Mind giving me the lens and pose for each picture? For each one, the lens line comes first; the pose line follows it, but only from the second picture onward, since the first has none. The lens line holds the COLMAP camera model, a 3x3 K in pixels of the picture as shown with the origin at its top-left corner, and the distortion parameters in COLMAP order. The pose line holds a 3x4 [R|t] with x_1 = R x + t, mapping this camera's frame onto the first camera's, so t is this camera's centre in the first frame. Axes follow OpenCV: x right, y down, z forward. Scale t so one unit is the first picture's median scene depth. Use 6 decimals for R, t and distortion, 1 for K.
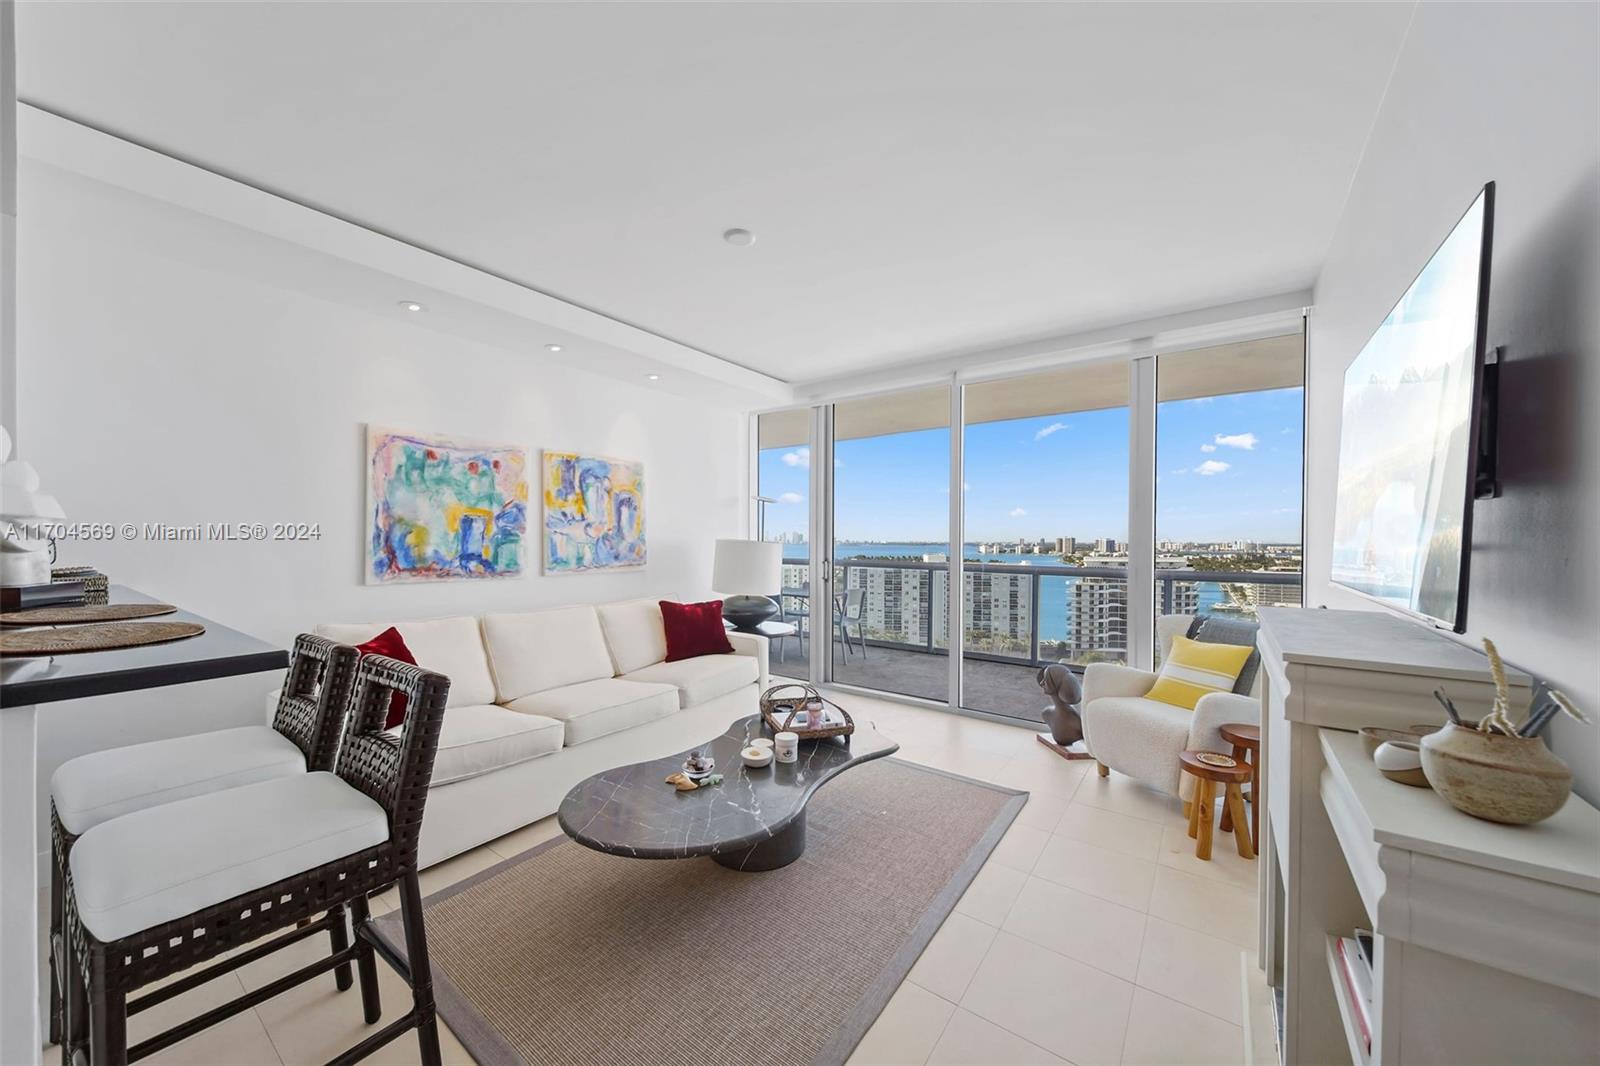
lens RADIAL K [[570.8, 0, 793.0], [0, 570.8, 546.1], [0, 0, 1]] dist [0.009251, -0.000180]
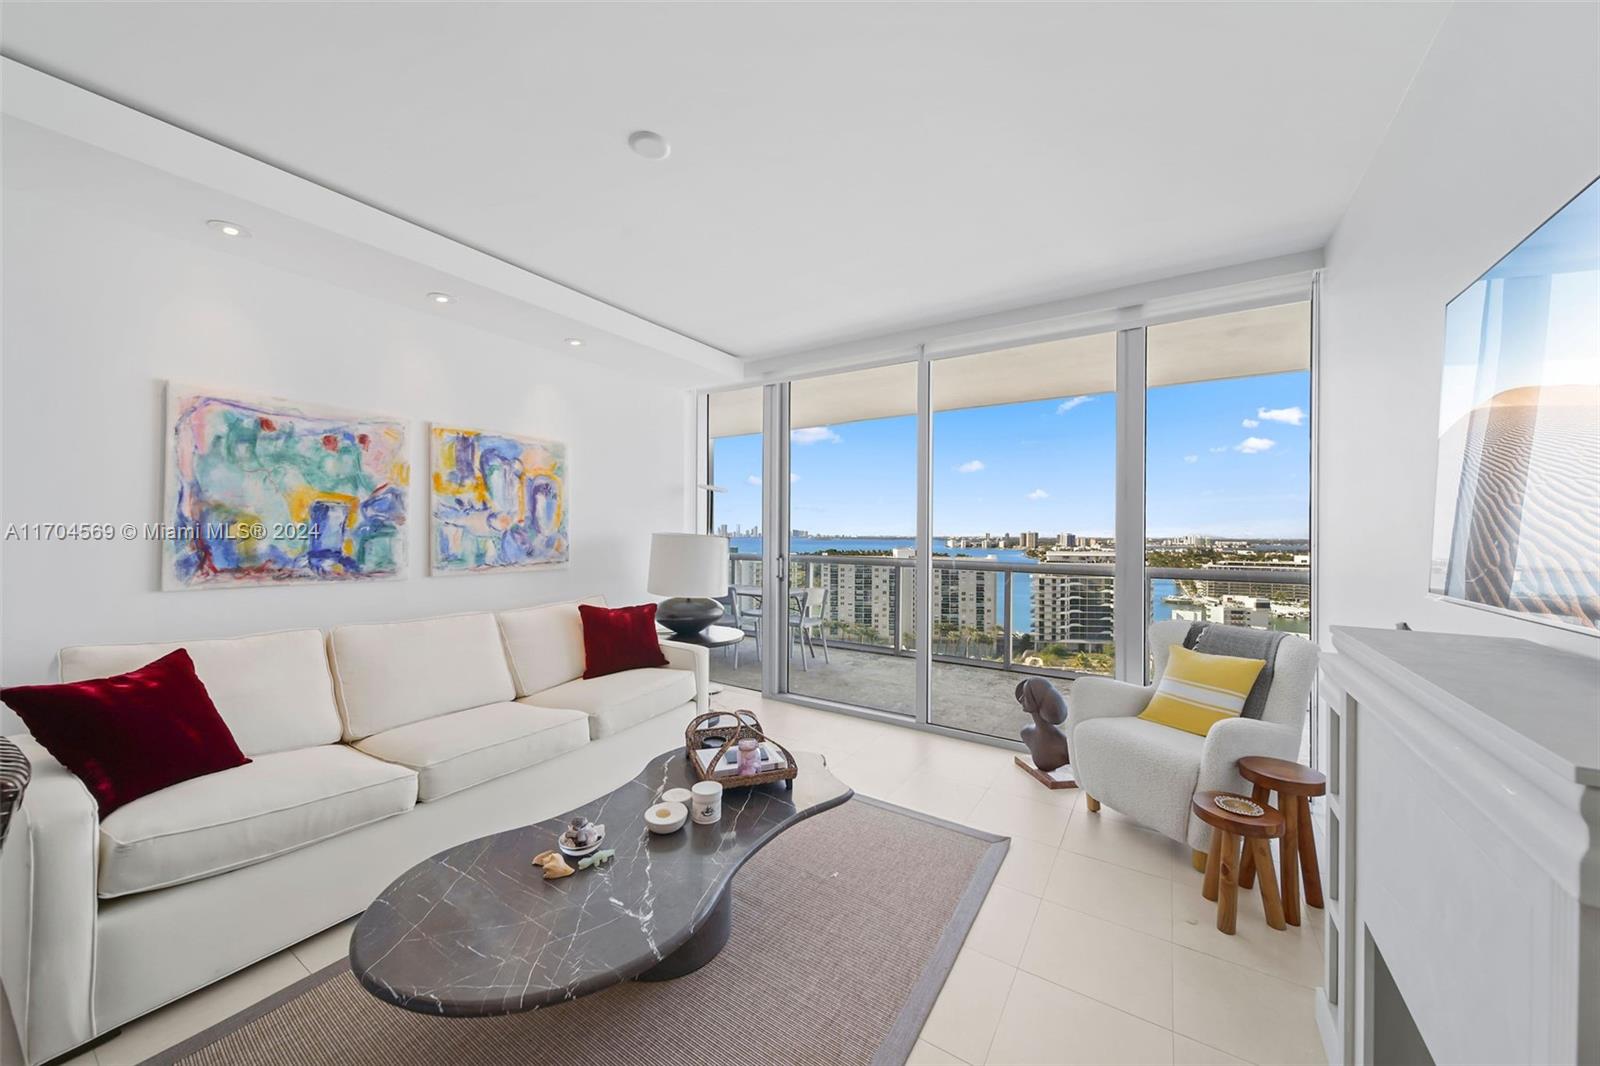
lens RADIAL K [[566.5, 0, 798.5], [0, 566.5, 534.9], [0, 0, 1]] dist [0.013726, -0.005917]
pose [[0.998261, 0.002641, 0.058893, 0.044184], [-0.002090, 0.999953, -0.009416, -0.001202], [-0.058915, 0.009276, 0.998220, 0.149996]]
